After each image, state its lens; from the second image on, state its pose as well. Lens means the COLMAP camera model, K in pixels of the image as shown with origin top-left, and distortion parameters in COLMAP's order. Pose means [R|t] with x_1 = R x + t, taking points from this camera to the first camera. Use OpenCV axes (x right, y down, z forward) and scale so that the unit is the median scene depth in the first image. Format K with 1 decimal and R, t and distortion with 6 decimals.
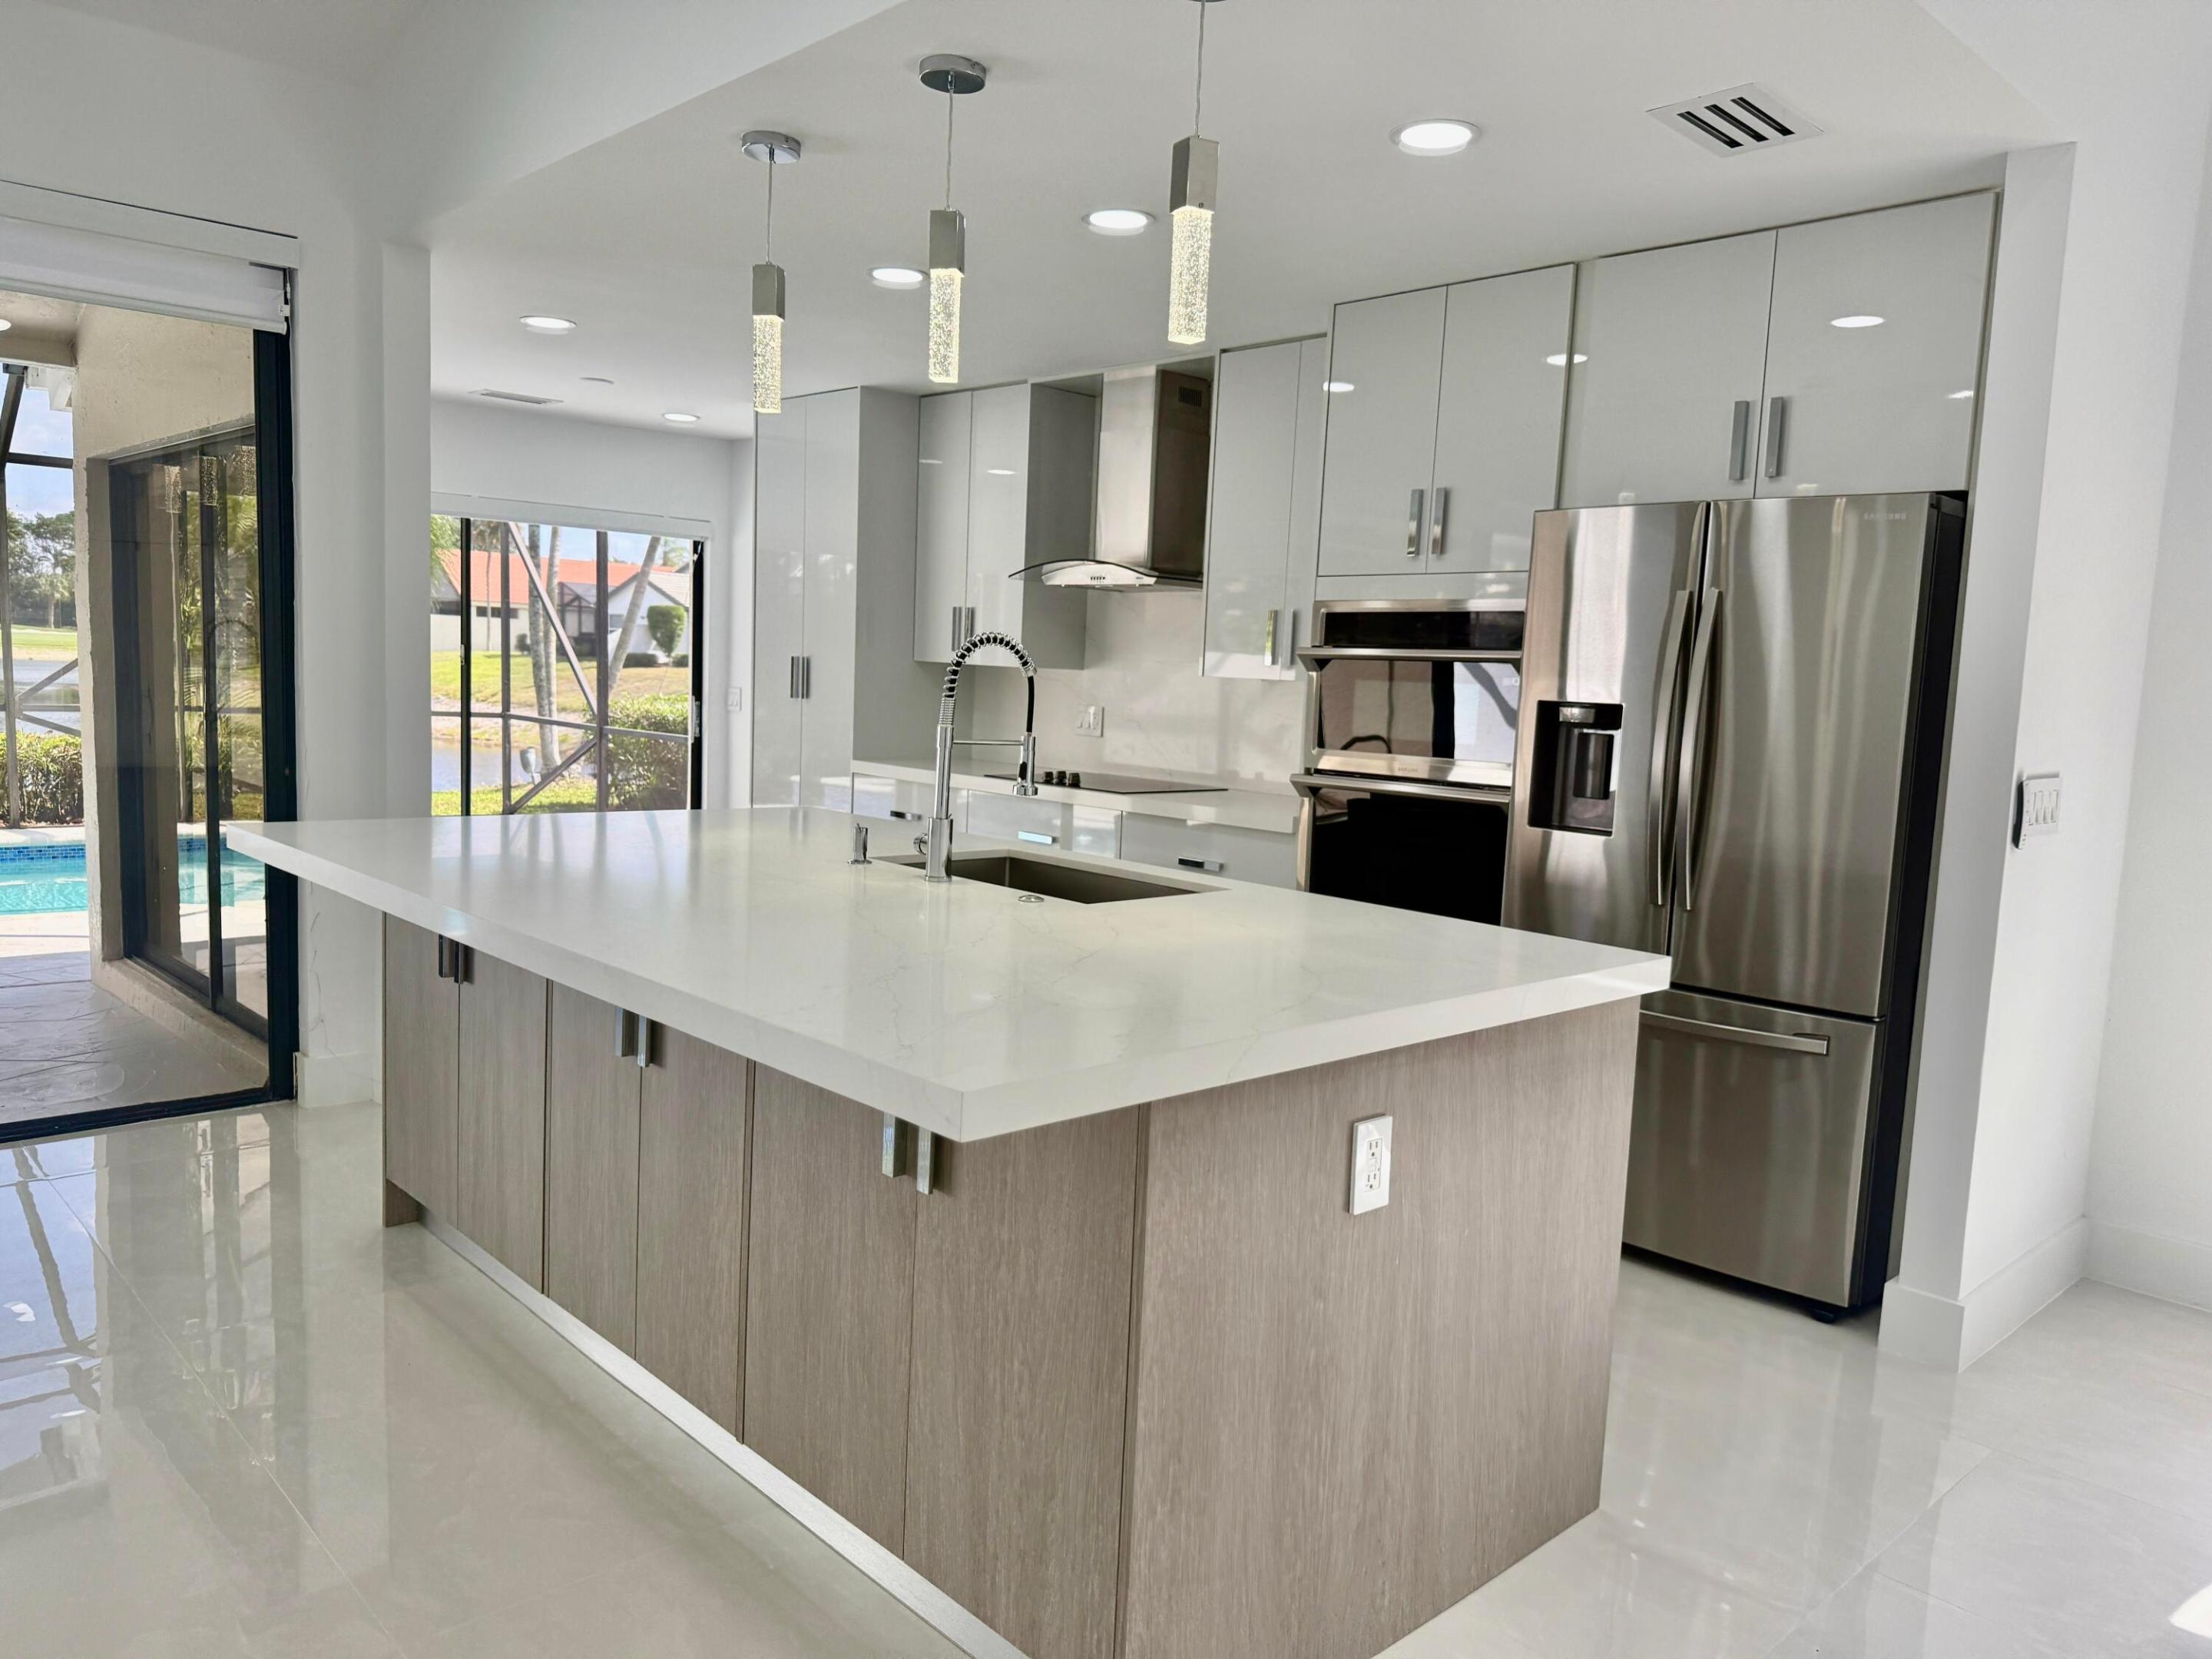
lens RADIAL K [[1537.8, 0, 1119.1], [0, 1537.8, 828.8], [0, 0, 1]] dist [0.025394, -0.000890]
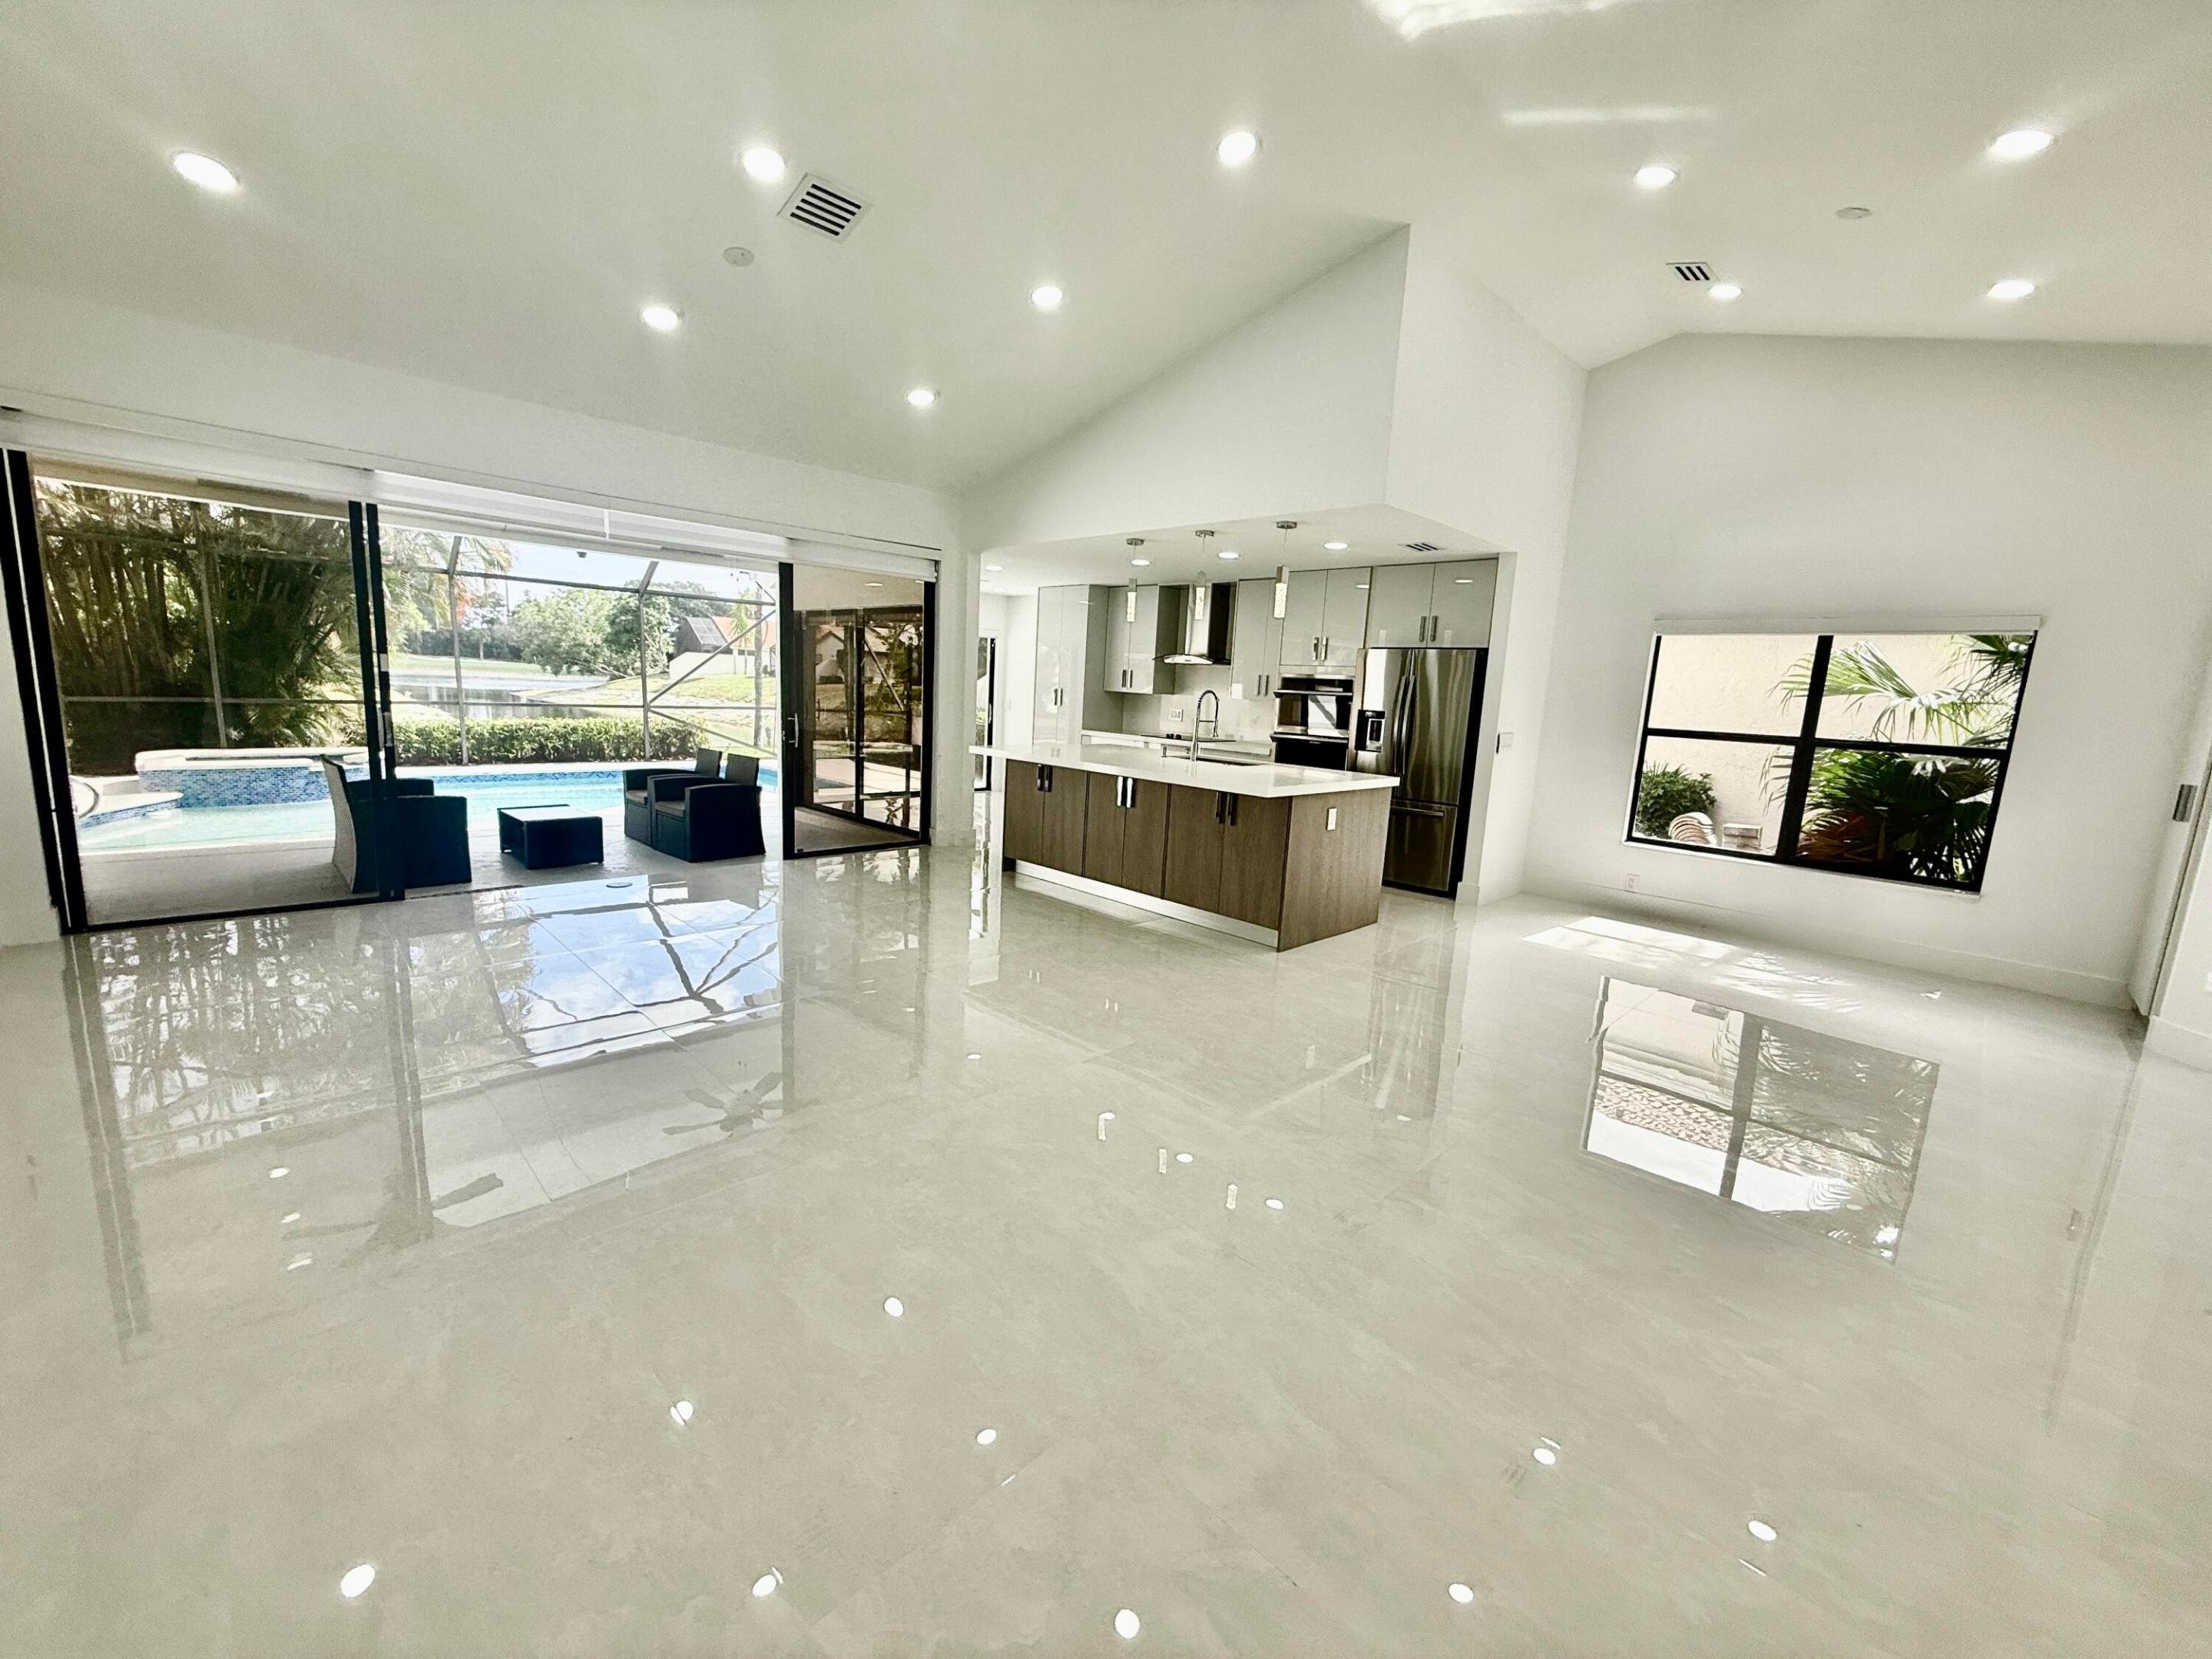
lens RADIAL K [[892.9, 0, 1106.0], [0, 892.9, 829.5], [0, 0, 1]] dist [-0.000869, -0.000019]
pose [[0.999139, 0.002219, 0.041436, -0.283613], [-0.004573, 0.998375, 0.056810, 0.054161], [-0.041242, -0.056951, 0.997525, -0.728623]]
